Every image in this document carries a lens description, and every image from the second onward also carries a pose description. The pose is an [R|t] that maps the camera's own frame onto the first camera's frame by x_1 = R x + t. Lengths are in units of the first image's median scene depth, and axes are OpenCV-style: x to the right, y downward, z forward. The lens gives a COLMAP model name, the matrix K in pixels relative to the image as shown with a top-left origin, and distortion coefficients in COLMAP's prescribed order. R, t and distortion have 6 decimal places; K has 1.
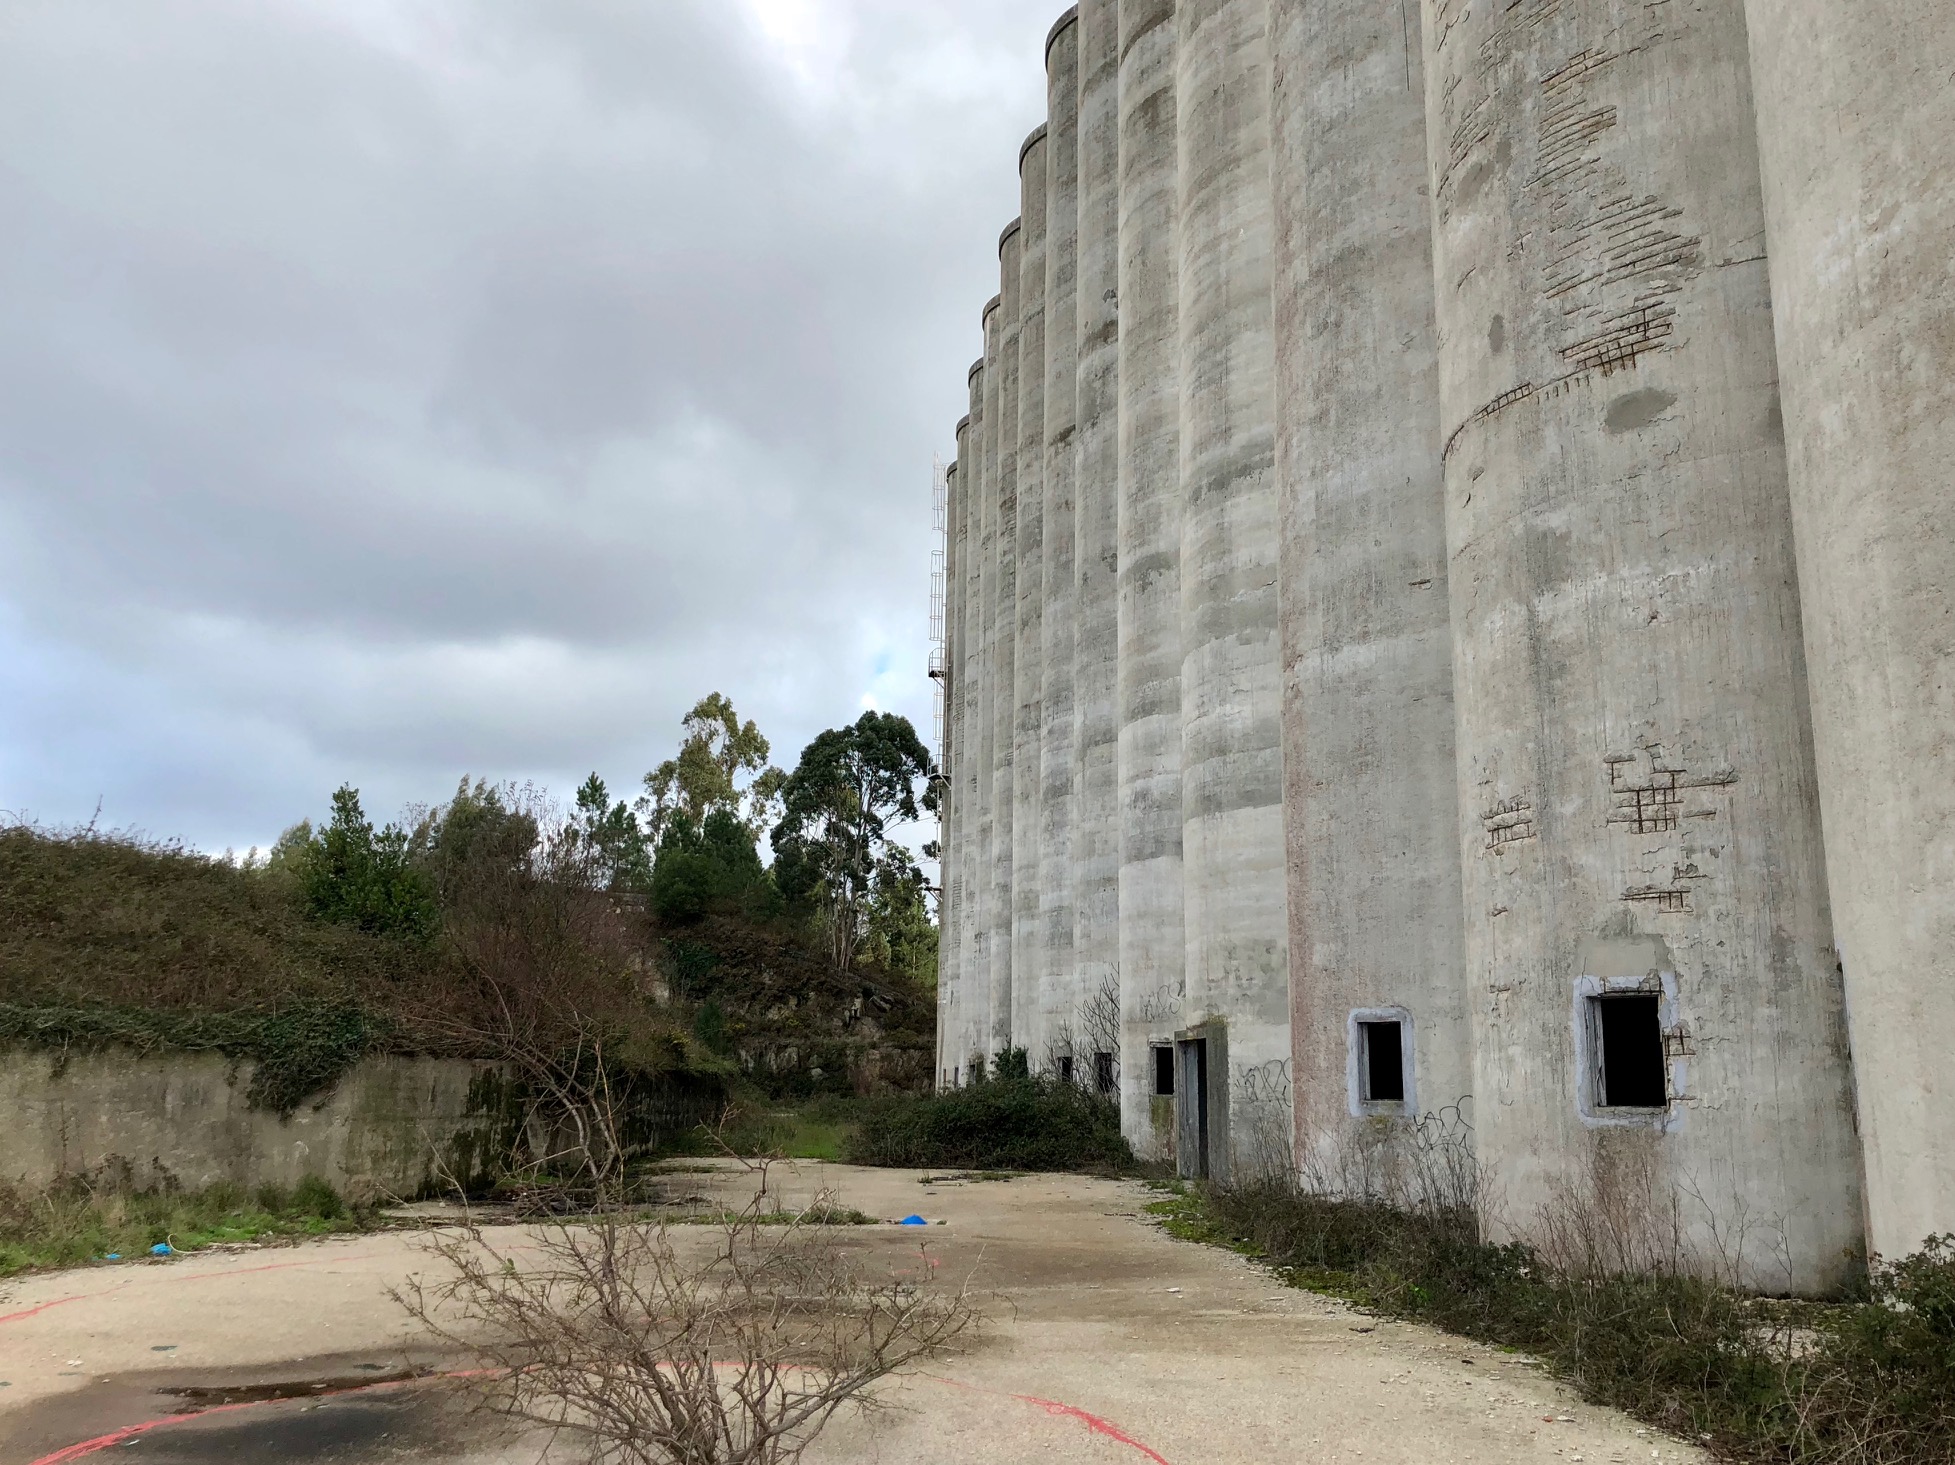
lens RADIAL K [[1603.1, 0, 974.1], [0, 1603.1, 733.3], [0, 0, 1]] dist [0.008166, -0.003964]
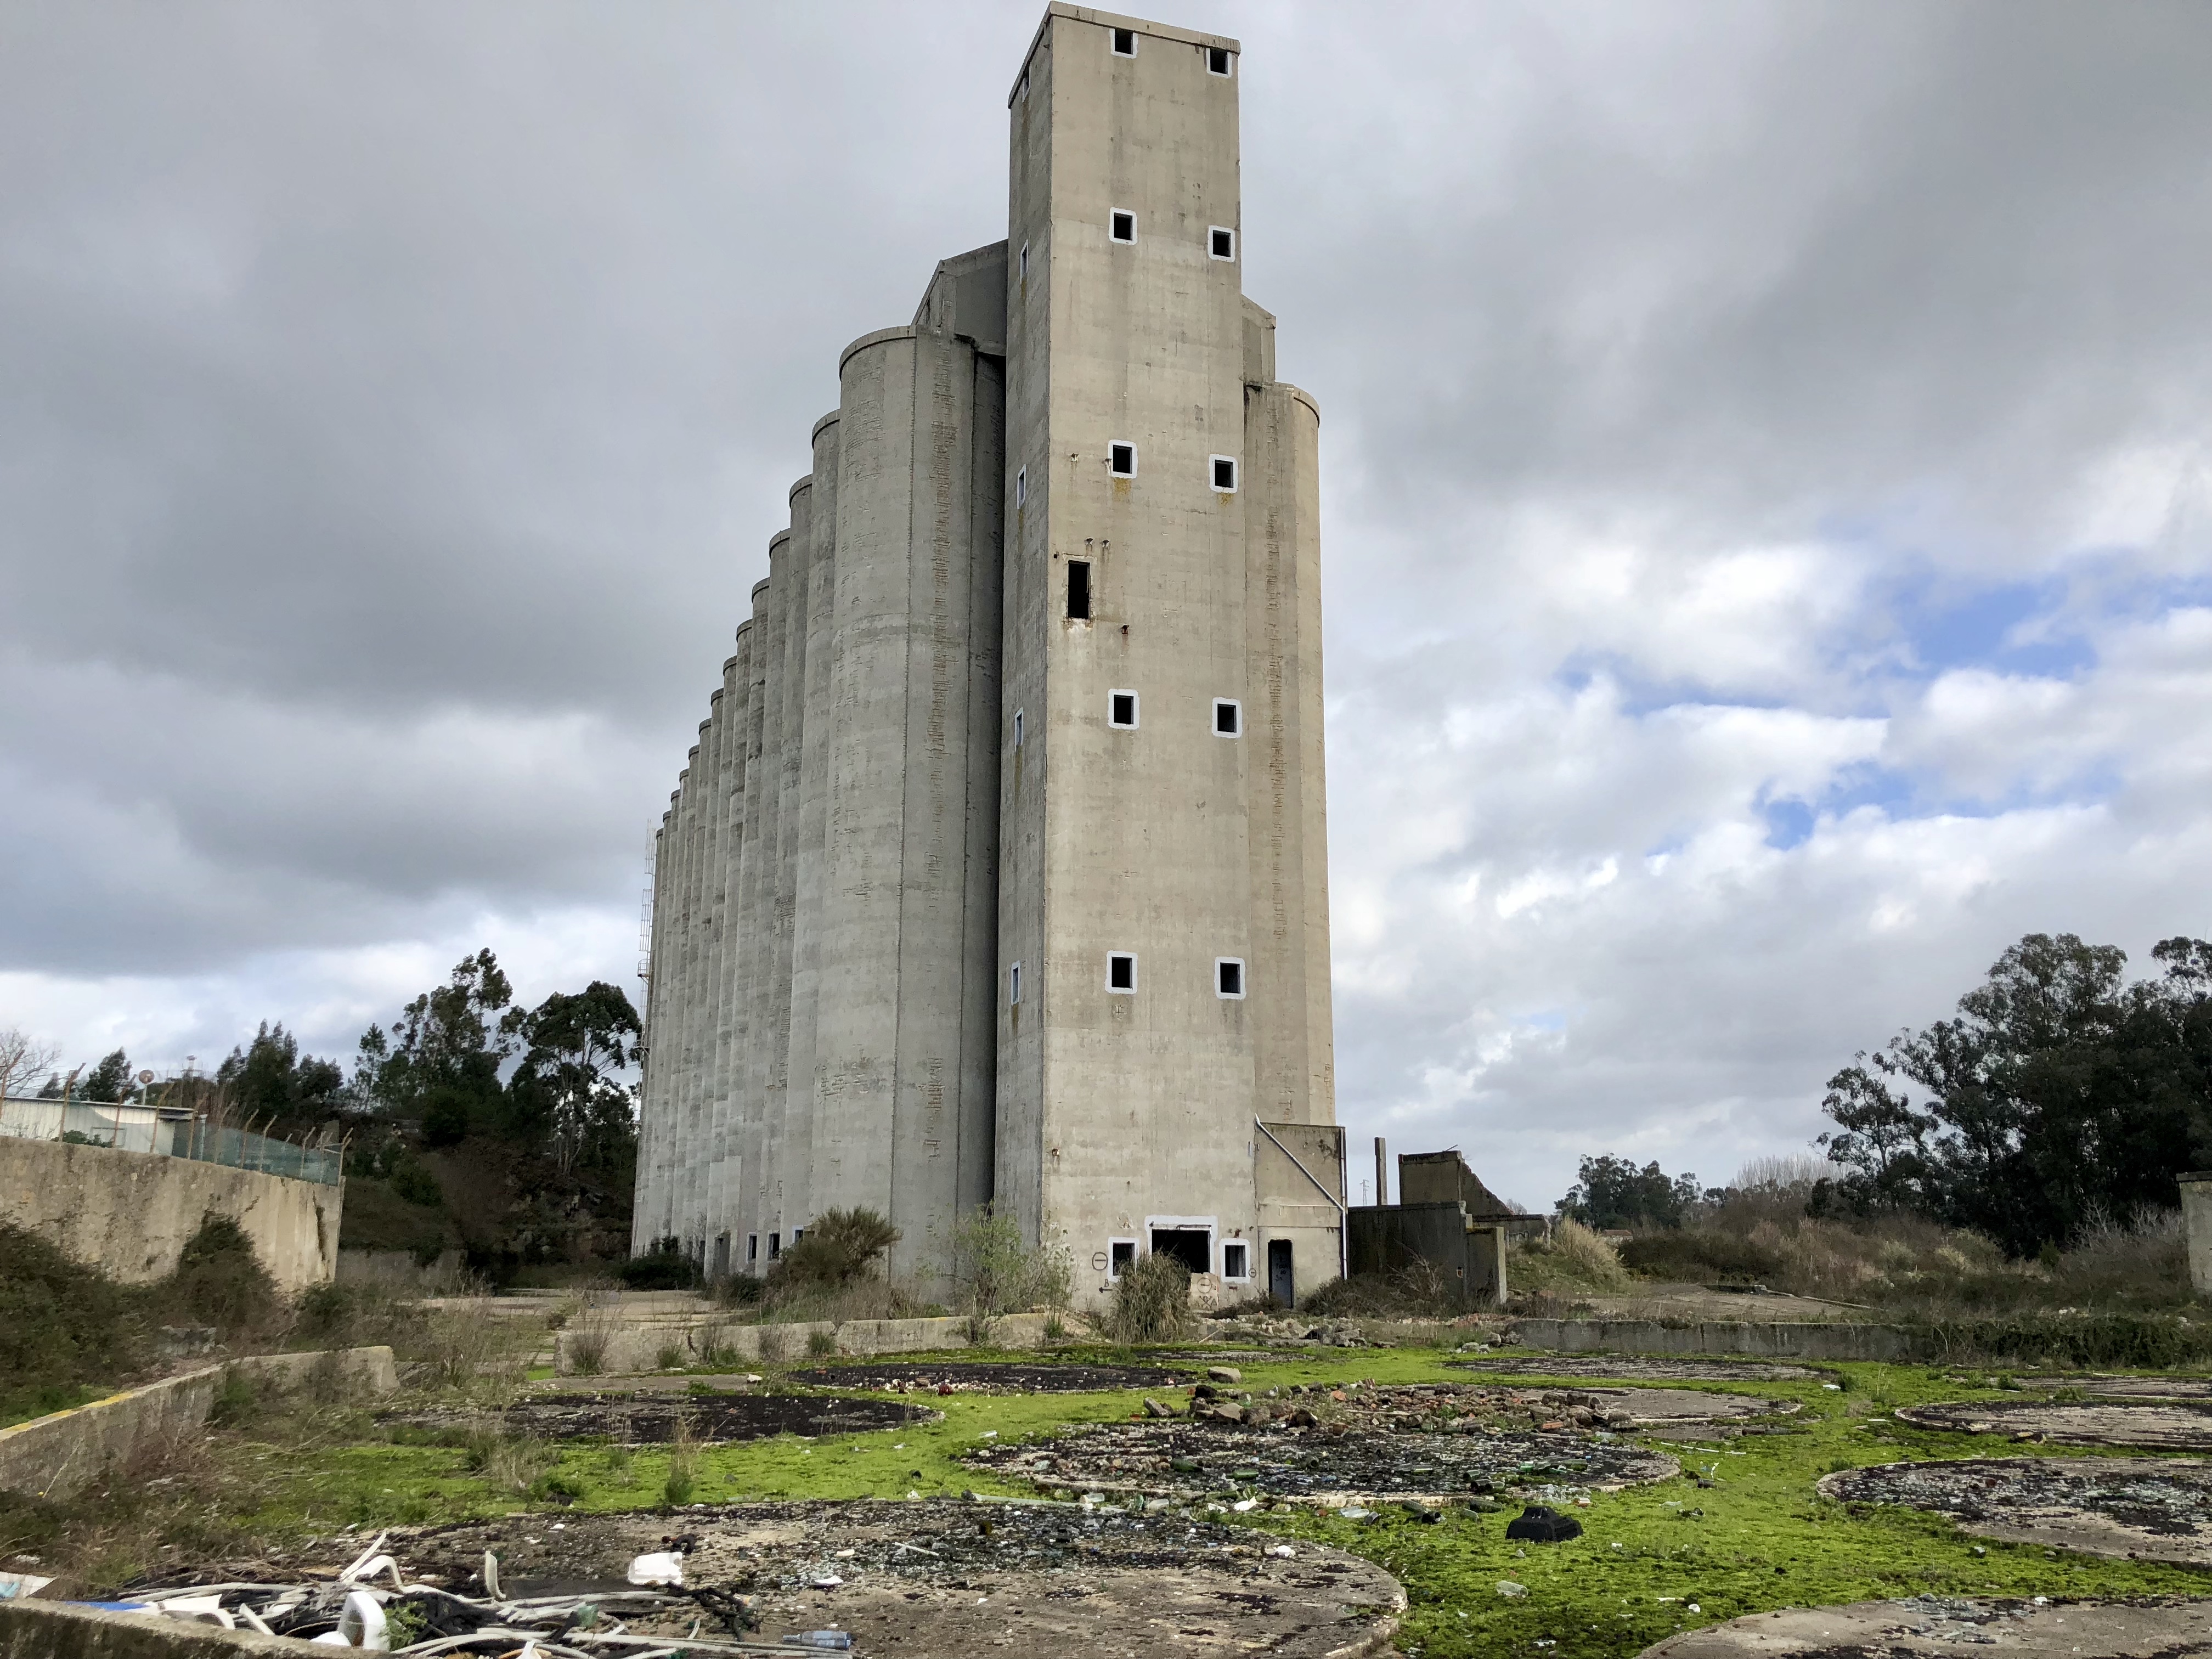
lens RADIAL K [[1813.9, 0, 1110.7], [0, 1813.9, 826.0], [0, 0, 1]] dist [0.008166, -0.003964]
pose [[0.975352, 0.037939, 0.217369, 0.025421], [-0.034637, 0.999220, -0.018983, -0.143533], [-0.217919, 0.010986, 0.975905, -0.655219]]
